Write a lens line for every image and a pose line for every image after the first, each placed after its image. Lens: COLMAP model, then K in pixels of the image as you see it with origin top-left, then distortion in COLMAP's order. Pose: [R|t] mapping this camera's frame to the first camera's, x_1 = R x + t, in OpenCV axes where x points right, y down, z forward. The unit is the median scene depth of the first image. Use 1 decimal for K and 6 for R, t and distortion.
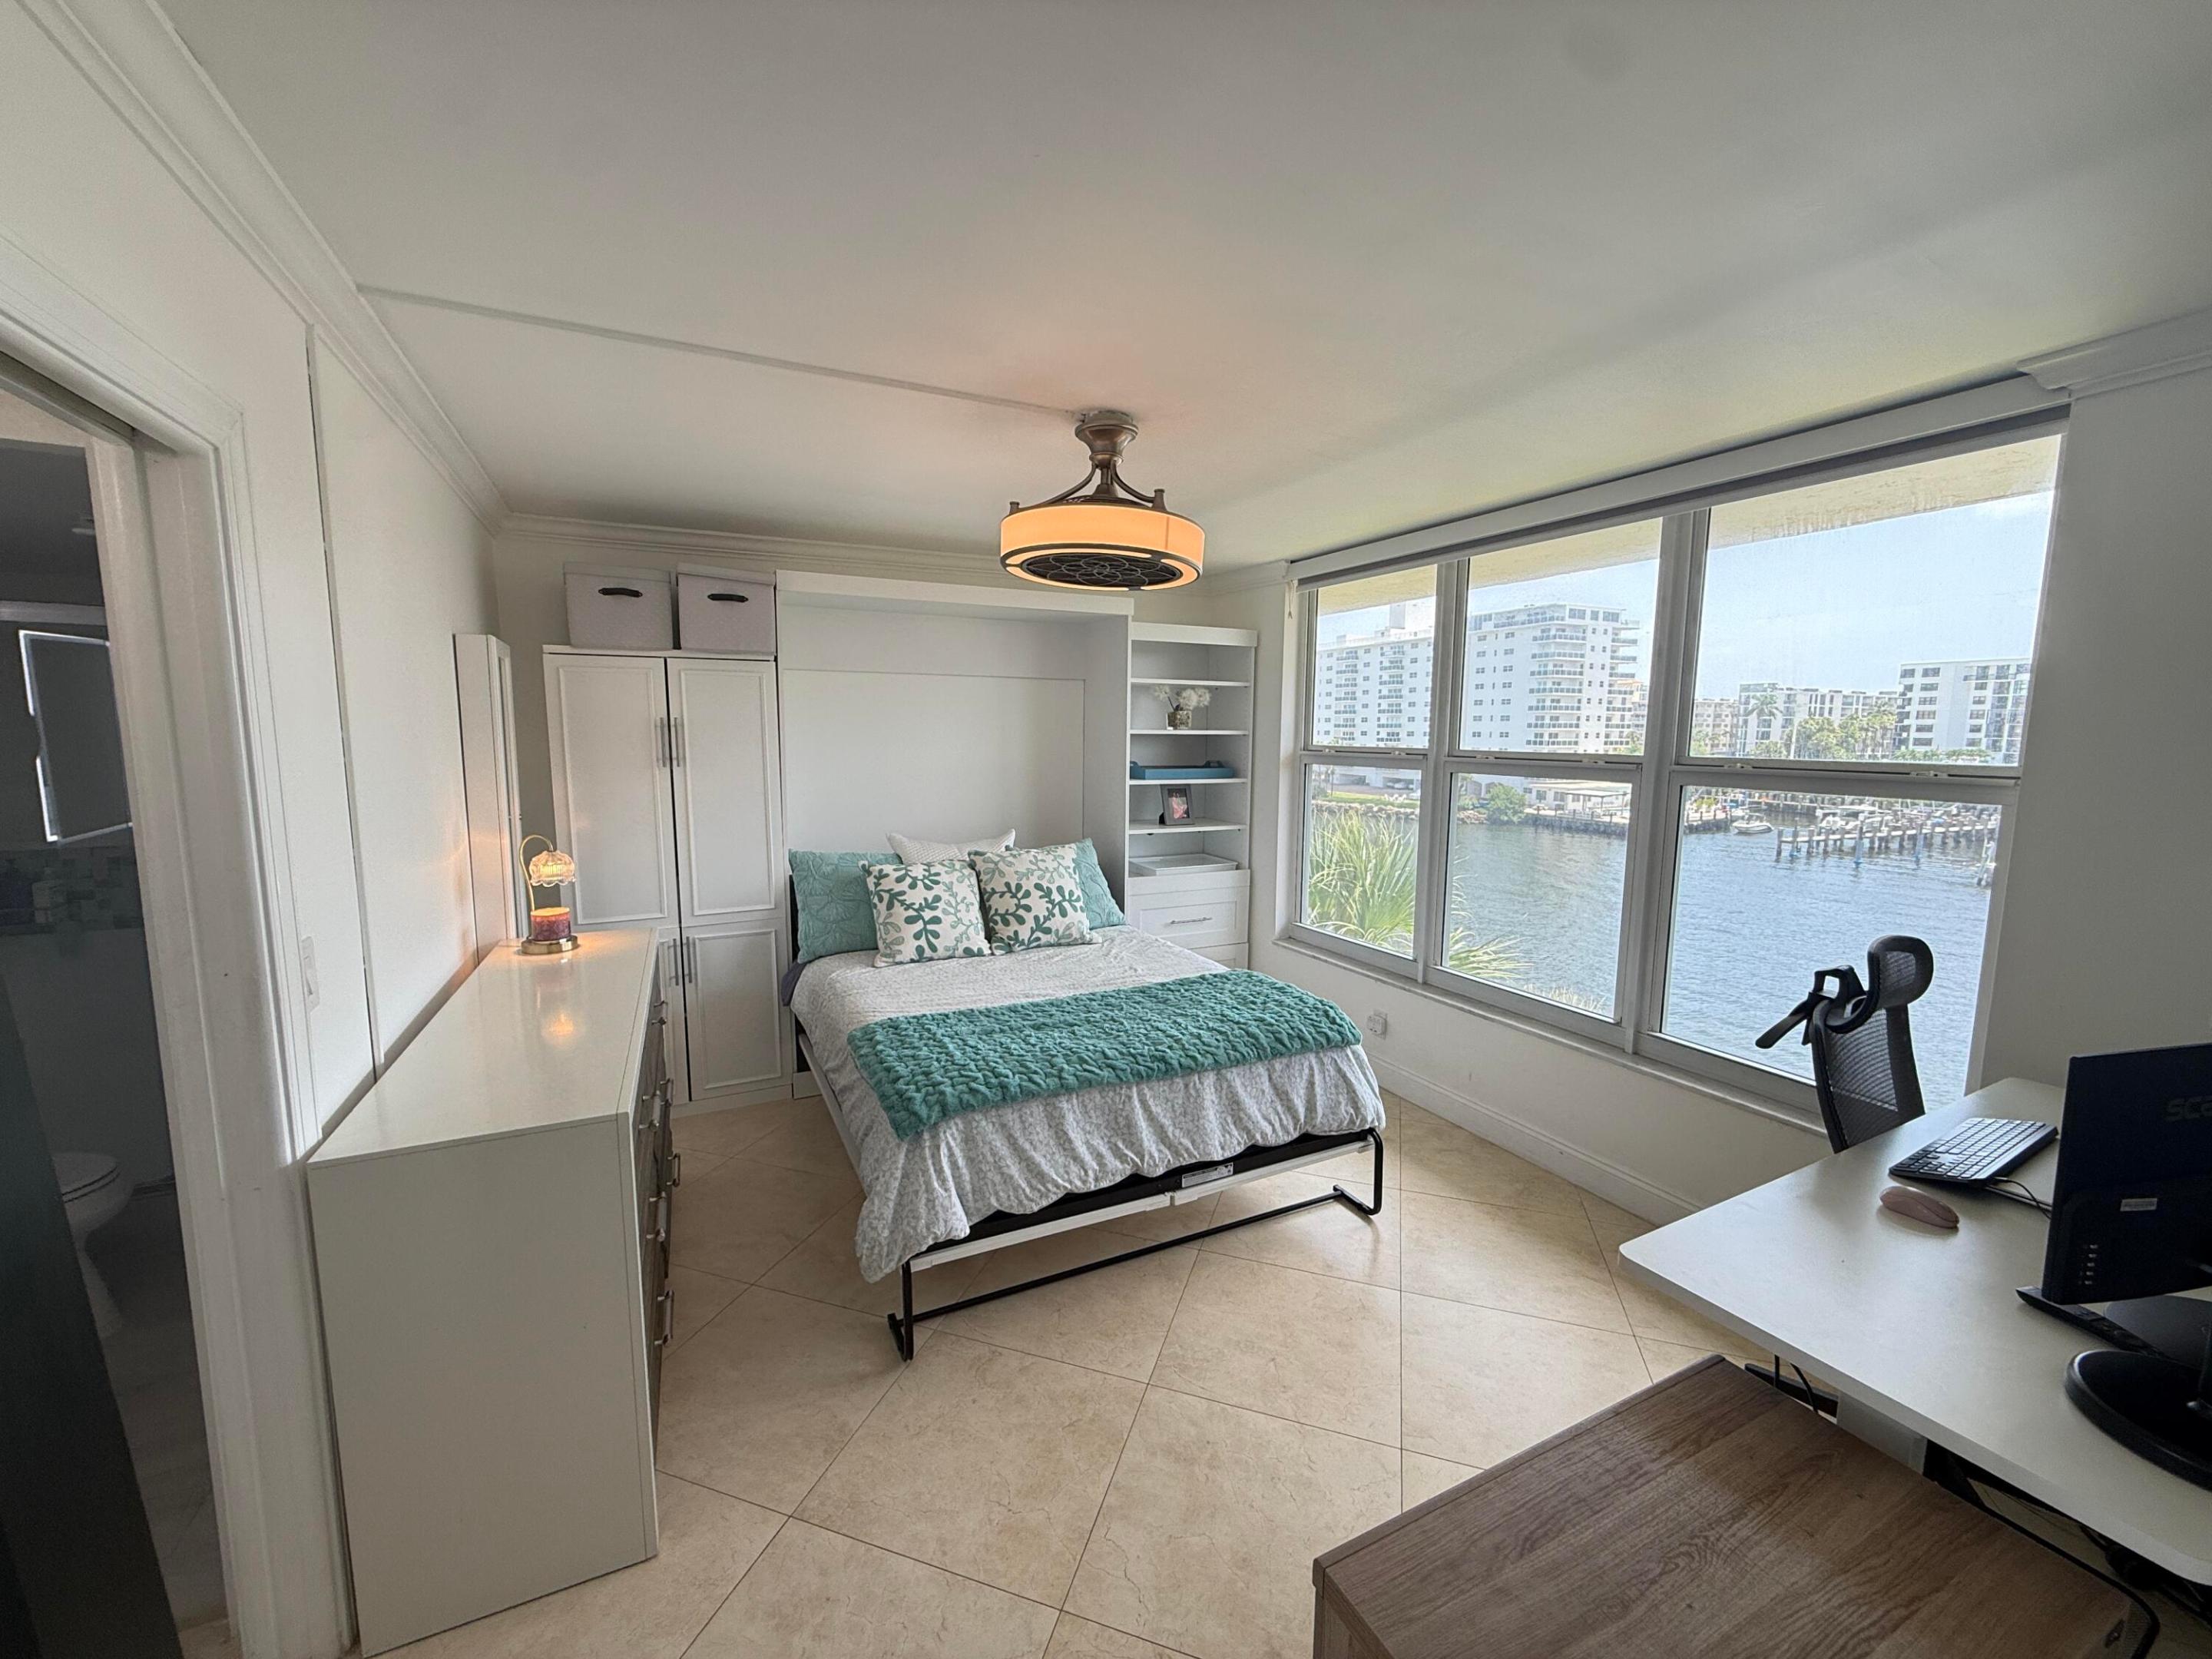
lens RADIAL K [[876.3, 0, 1108.7], [0, 876.3, 829.5], [0, 0, 1]] dist [-0.003879, 0.001179]
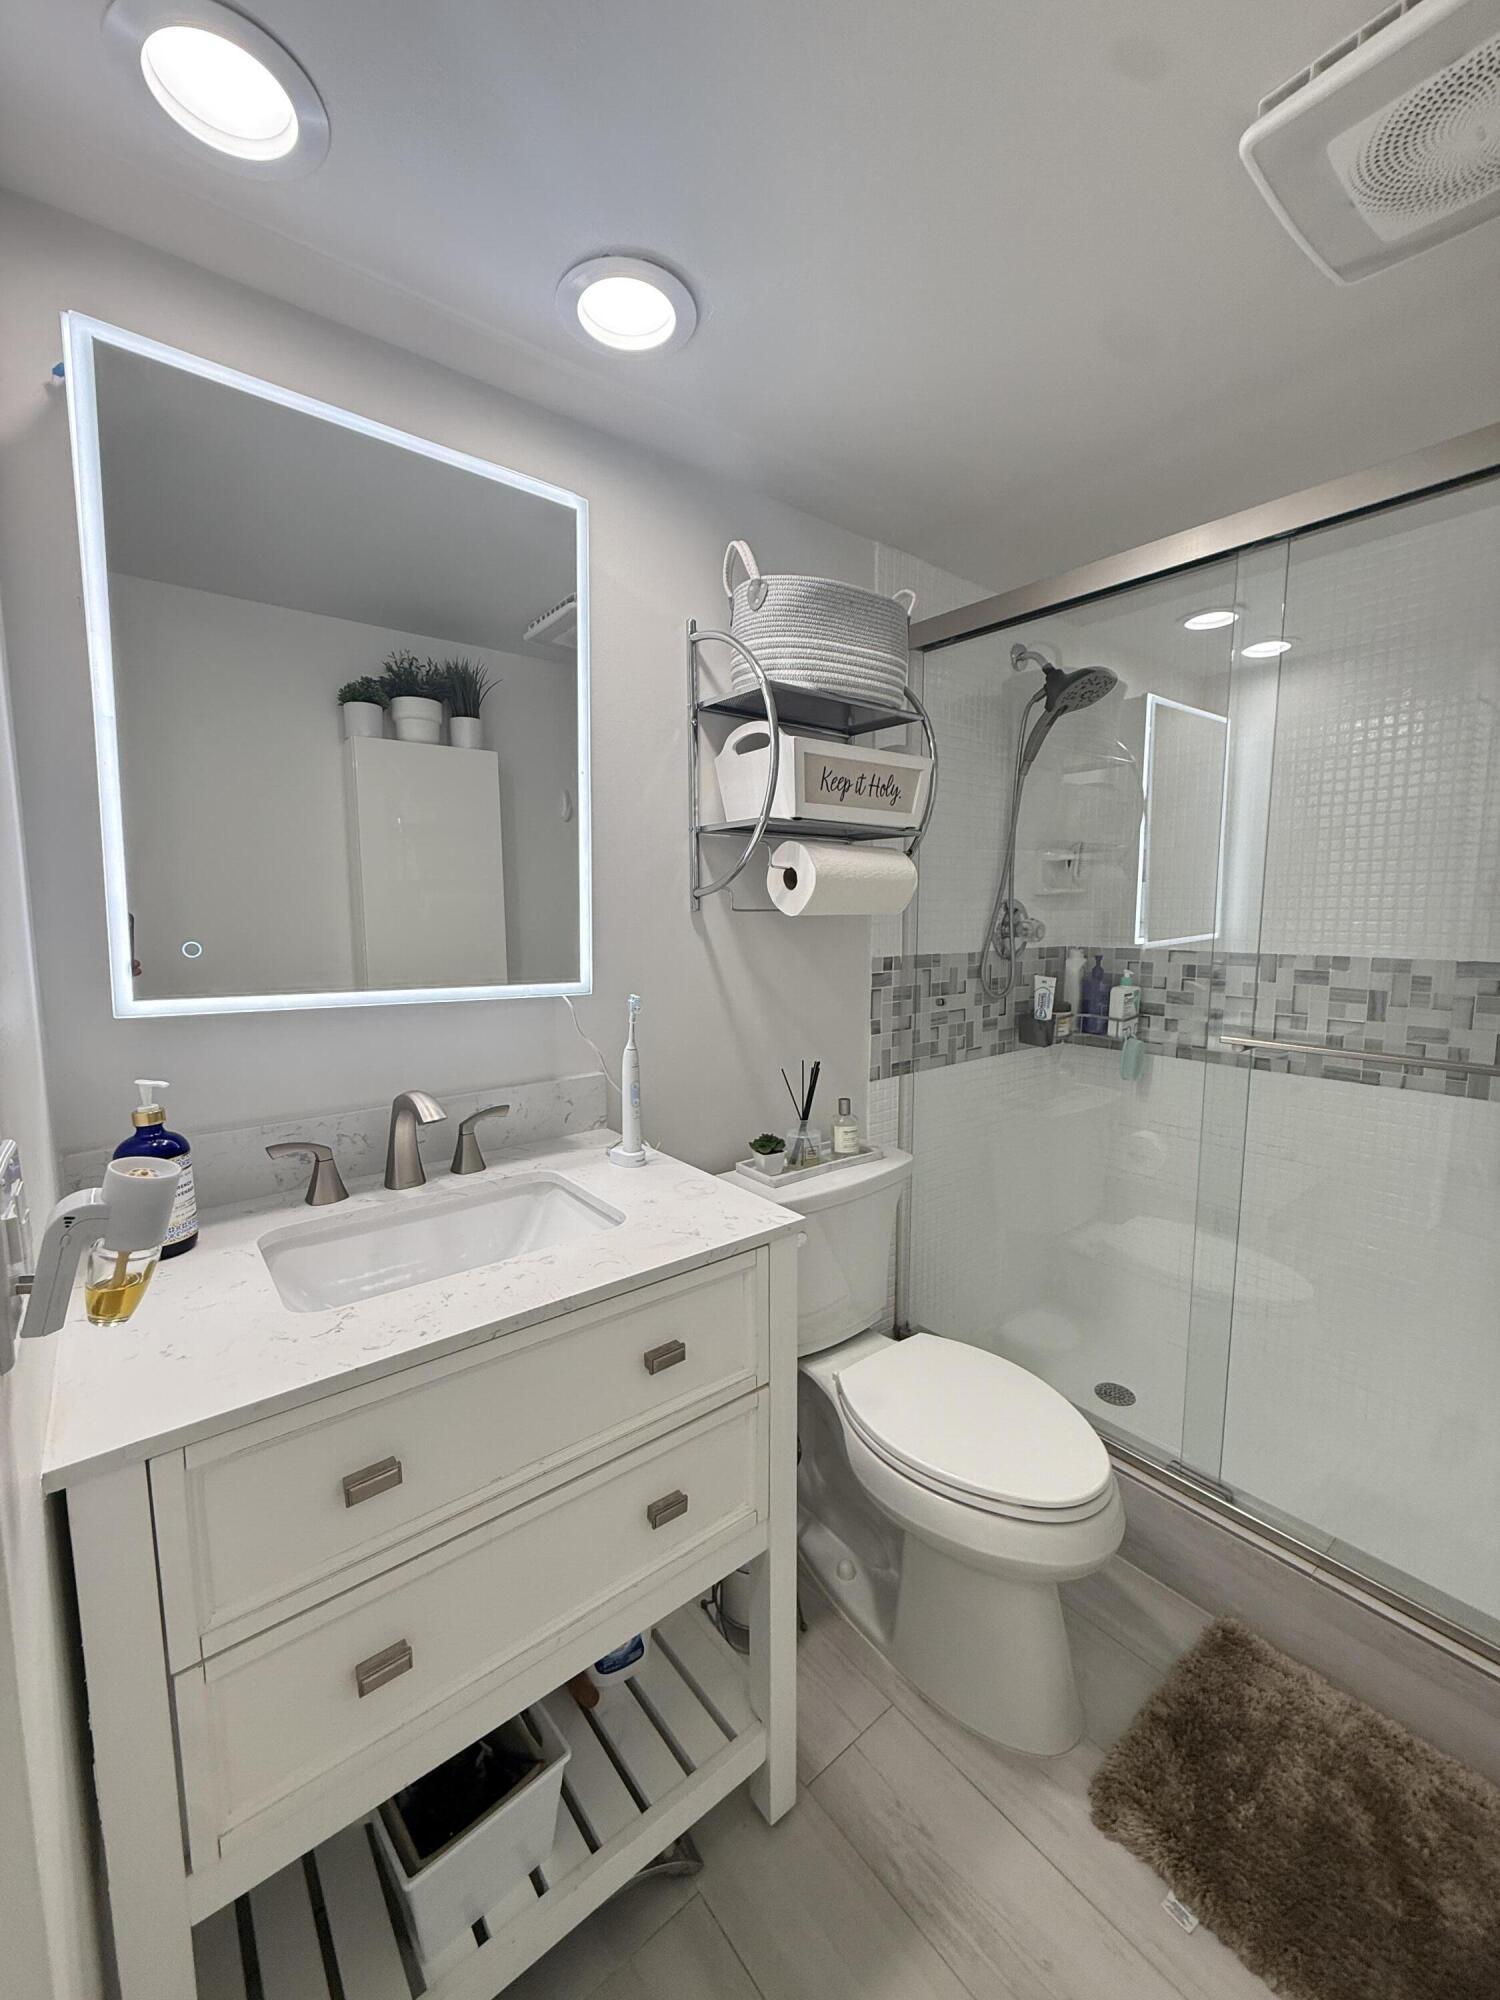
lens RADIAL K [[792.3, 0, 755.3], [0, 792.3, 1002.3], [0, 0, 1]] dist [-0.003879, 0.001179]
pose [[0.218750, 0.102374, -0.970396, -0.625022], [-0.114027, 0.990350, 0.078774, 0.059690], [0.969096, 0.093420, 0.228312, 0.544719]]
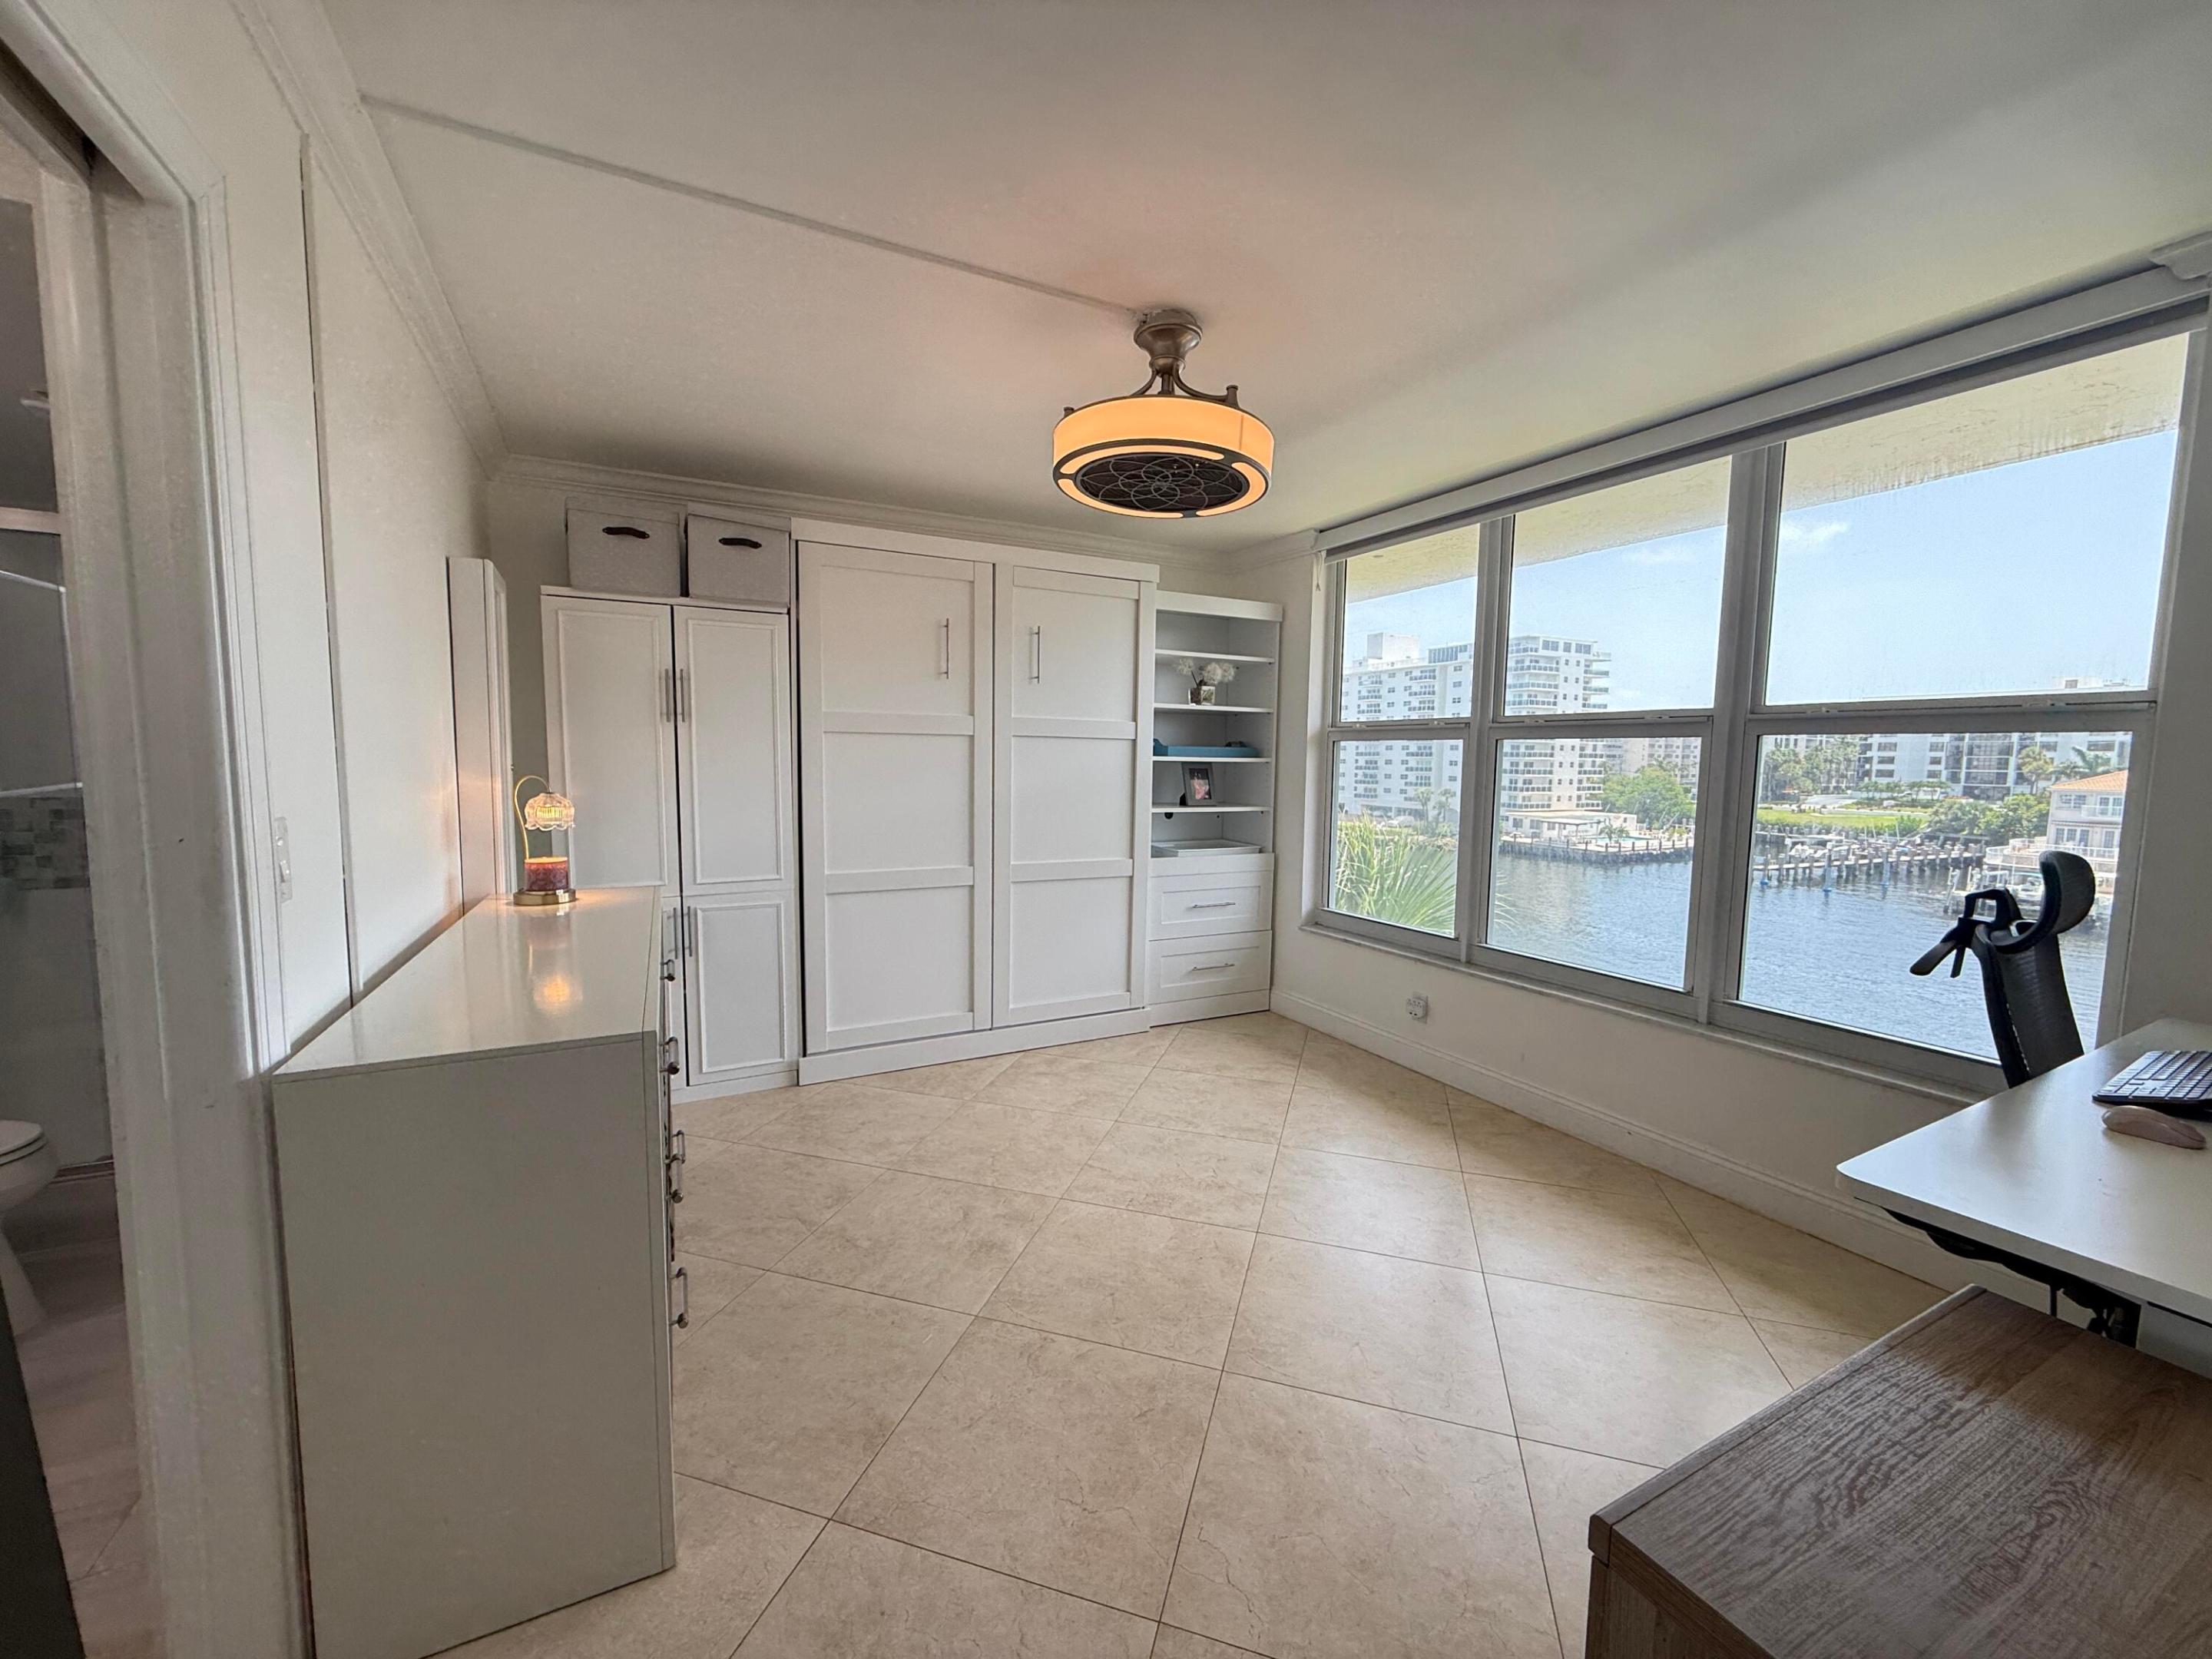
lens RADIAL K [[876.3, 0, 1107.4], [0, 876.3, 829.2], [0, 0, 1]] dist [-0.003879, 0.001179]
pose [[0.999749, 0.004235, 0.021991, -0.073152], [-0.003538, 0.999493, -0.031632, 0.086941], [-0.022114, 0.031546, 0.999258, 0.074492]]
